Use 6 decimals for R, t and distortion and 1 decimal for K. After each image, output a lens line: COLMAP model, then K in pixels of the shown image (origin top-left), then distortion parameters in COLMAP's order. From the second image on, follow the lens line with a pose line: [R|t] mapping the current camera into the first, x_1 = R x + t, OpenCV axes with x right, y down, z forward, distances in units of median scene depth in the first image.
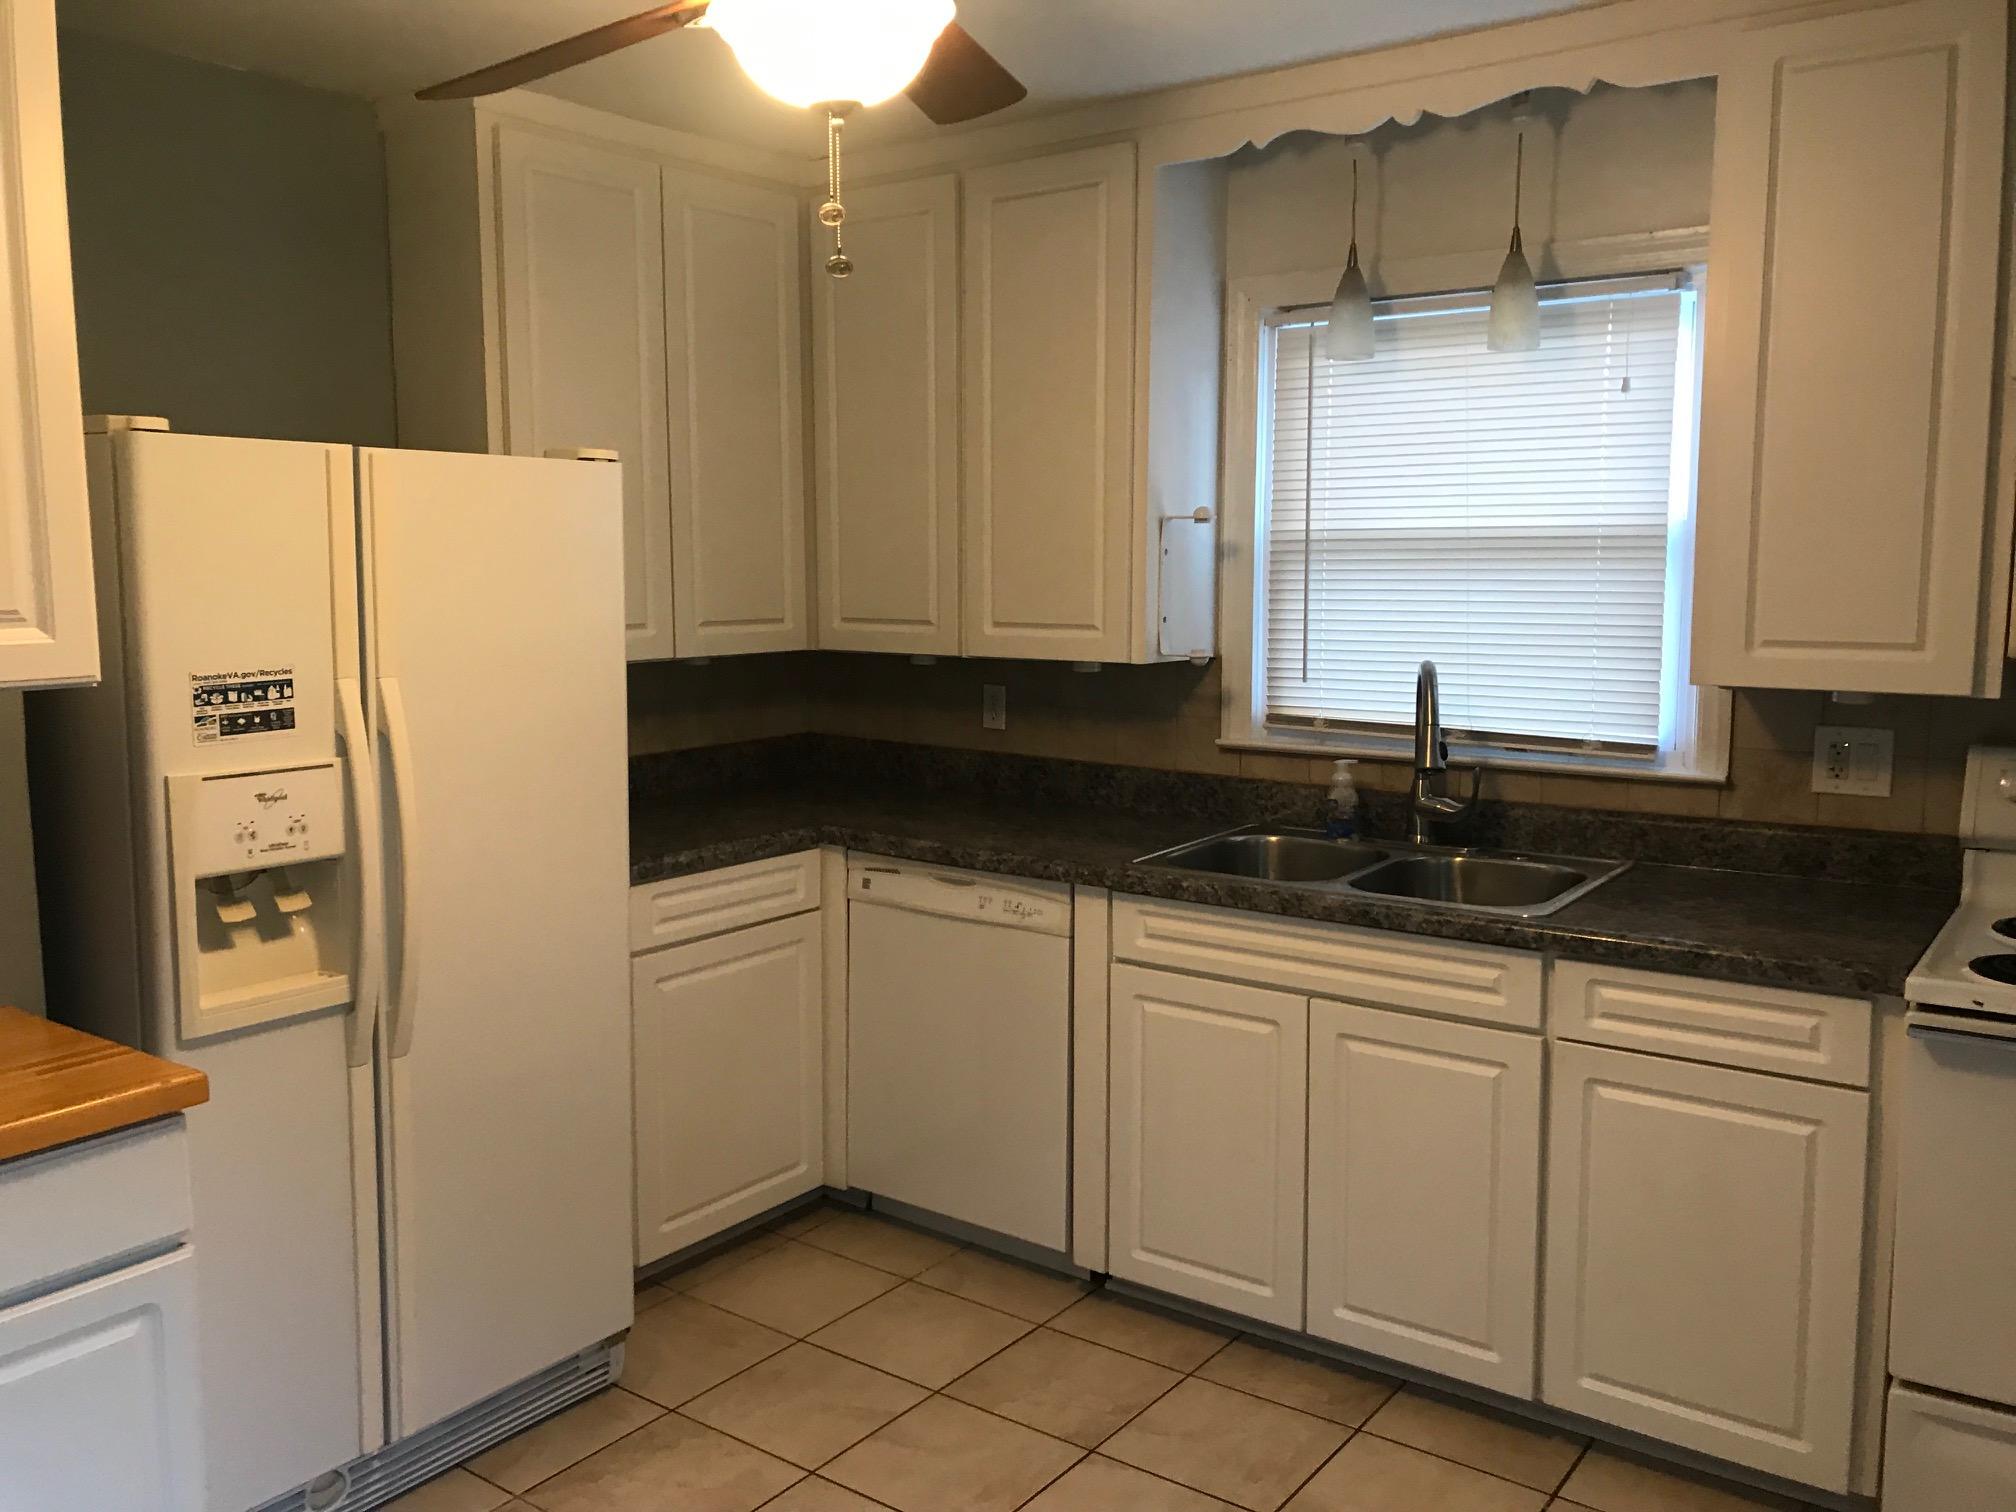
lens RADIAL K [[1639.5, 0, 991.2], [0, 1639.5, 749.5], [0, 0, 1]] dist [0.036225, -0.056452]
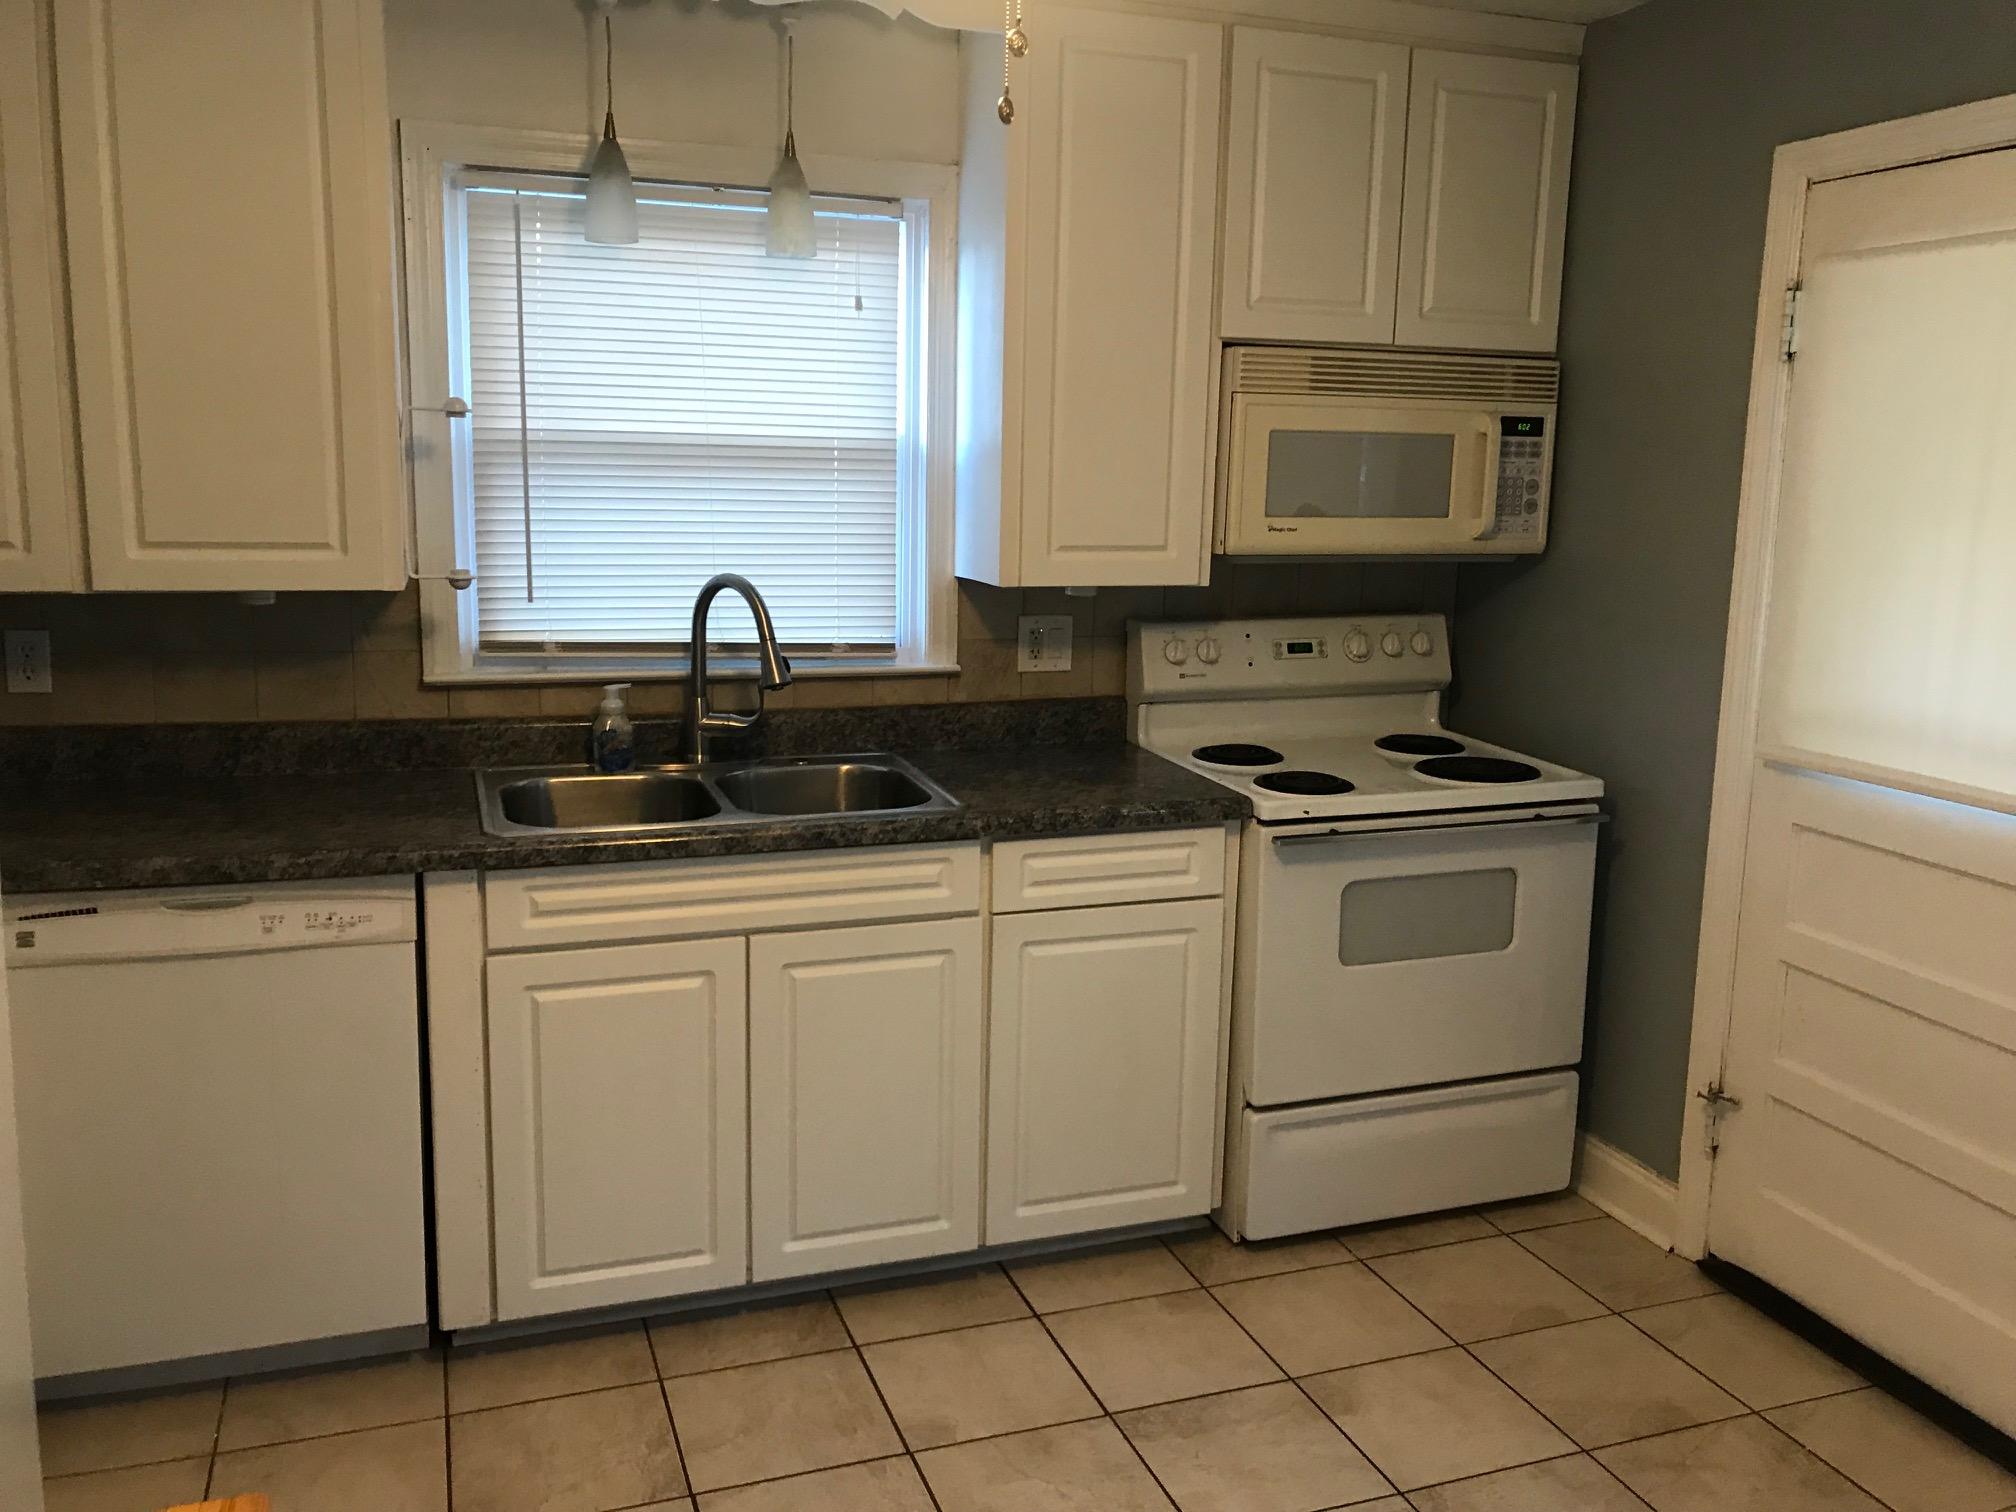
lens RADIAL K [[1639.5, 0, 1006.3], [0, 1639.5, 750.5], [0, 0, 1]] dist [0.036225, -0.056452]
pose [[0.548547, -0.128800, 0.826140, -0.459293], [0.076067, 0.991654, 0.104097, -0.039084], [-0.832652, 0.005740, 0.553766, 0.332879]]
